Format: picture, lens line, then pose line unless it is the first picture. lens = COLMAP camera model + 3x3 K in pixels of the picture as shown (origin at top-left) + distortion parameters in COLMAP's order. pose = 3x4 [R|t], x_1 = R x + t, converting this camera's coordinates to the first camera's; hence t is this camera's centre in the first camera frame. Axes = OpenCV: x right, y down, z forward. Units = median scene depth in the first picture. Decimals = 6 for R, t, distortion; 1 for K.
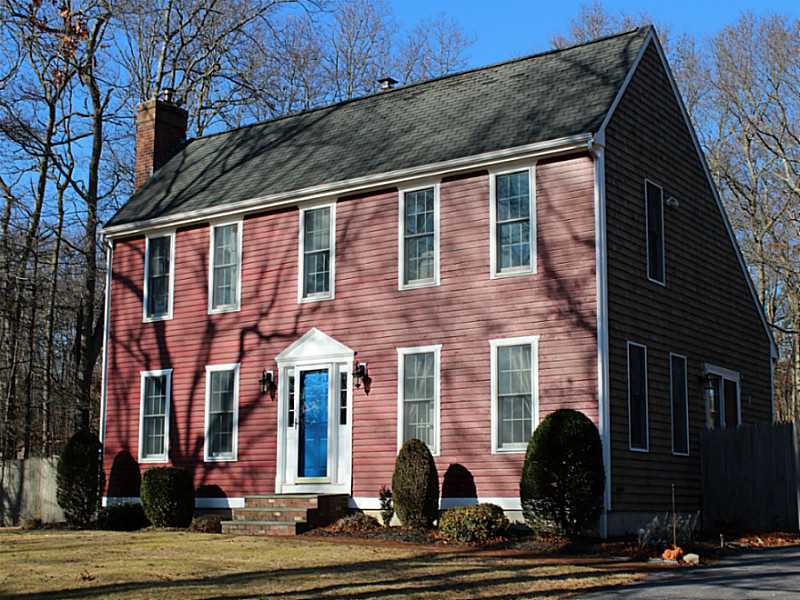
lens RADIAL K [[1149.0, 0, 400.0], [0, 1149.0, 300.0], [0, 0, 1]] dist [-0.028251, 0.813359]
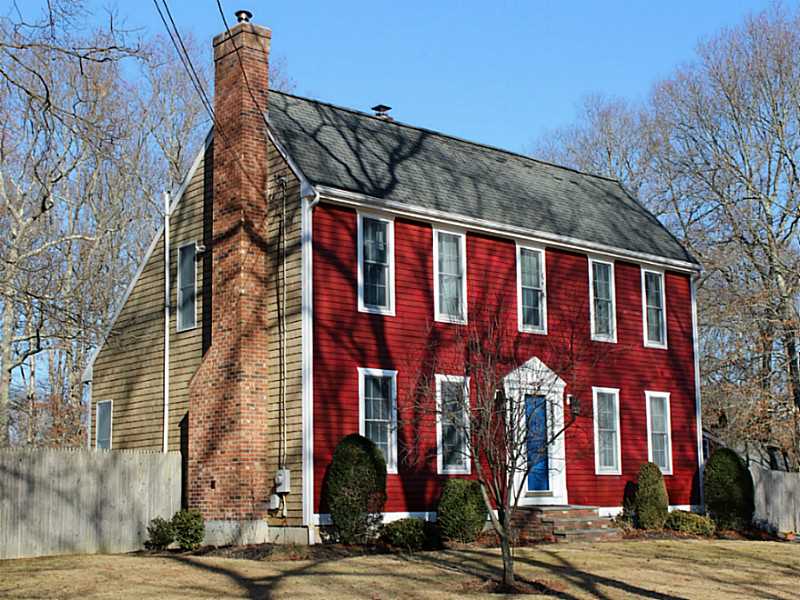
lens RADIAL K [[1149.0, 0, 400.0], [0, 1149.0, 300.0], [0, 0, 1]] dist [-0.028251, 0.813359]
pose [[0.232908, 0.171762, 0.957210, -1.065545], [-0.139666, 0.979983, -0.141865, 0.132110], [-0.962417, -0.100648, 0.252236, 0.768070]]
